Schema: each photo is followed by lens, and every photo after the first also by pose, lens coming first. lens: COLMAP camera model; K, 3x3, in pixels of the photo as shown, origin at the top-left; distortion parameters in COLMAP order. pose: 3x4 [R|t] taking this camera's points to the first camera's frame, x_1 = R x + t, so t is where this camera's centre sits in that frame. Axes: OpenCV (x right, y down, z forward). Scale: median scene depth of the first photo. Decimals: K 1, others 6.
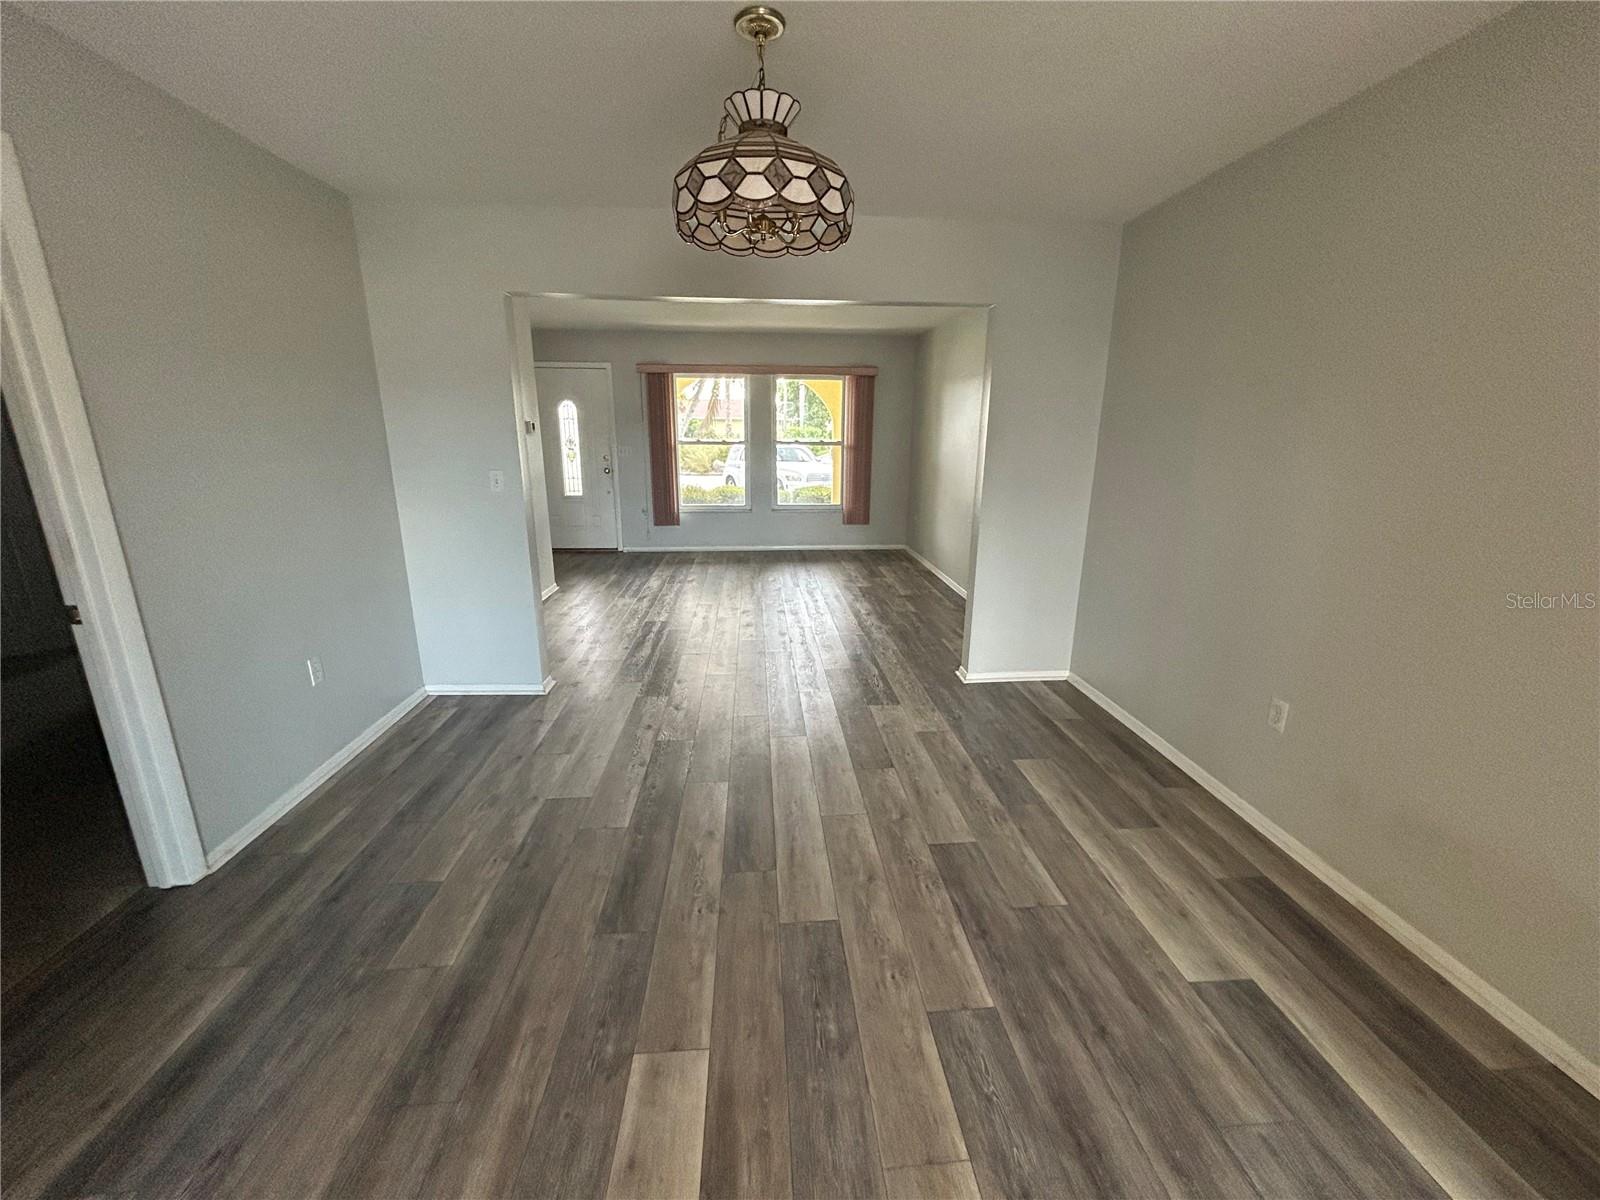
lens RADIAL K [[644.8, 0, 800.0], [0, 644.8, 599.0], [0, 0, 1]] dist [-0.000791, 0.000406]
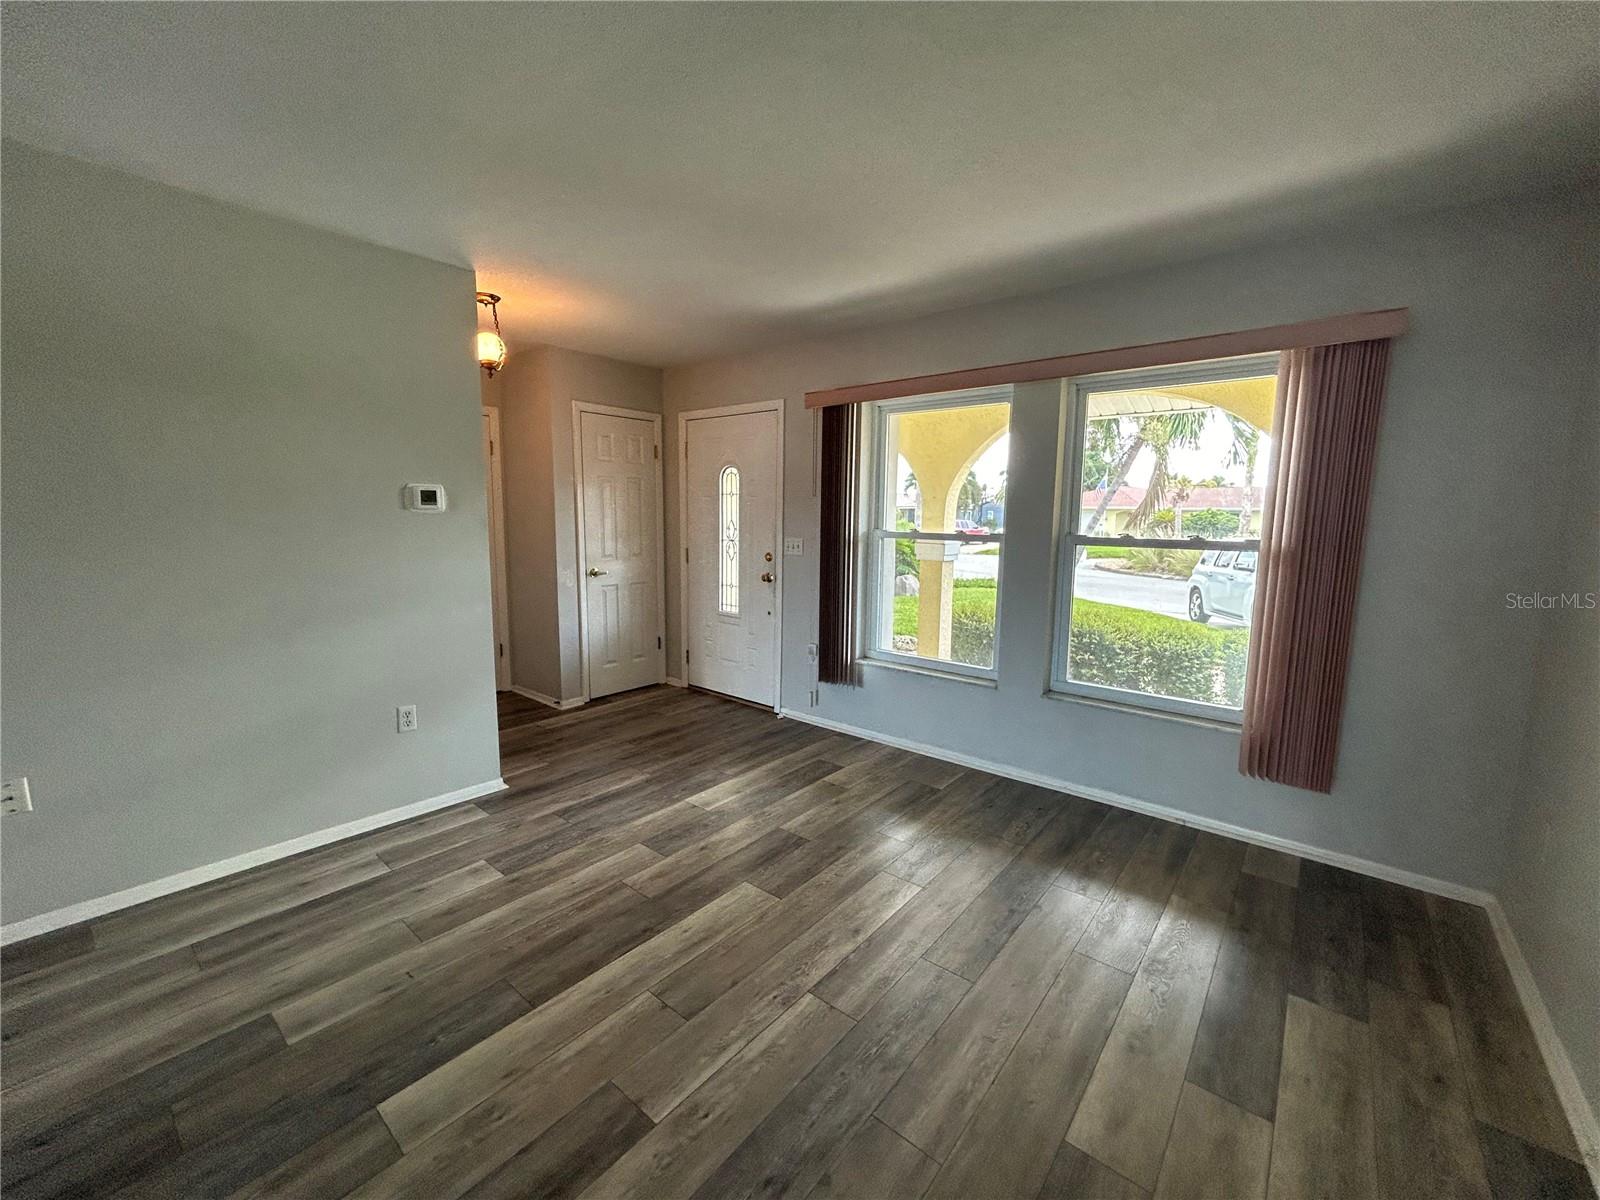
lens RADIAL K [[644.8, 0, 801.3], [0, 644.8, 604.5], [0, 0, 1]] dist [-0.000791, 0.000406]
pose [[0.726569, 0.092253, -0.680872, 0.129663], [-0.181330, 0.981559, -0.060506, -0.141929], [0.662734, 0.167424, 0.729899, 0.580871]]
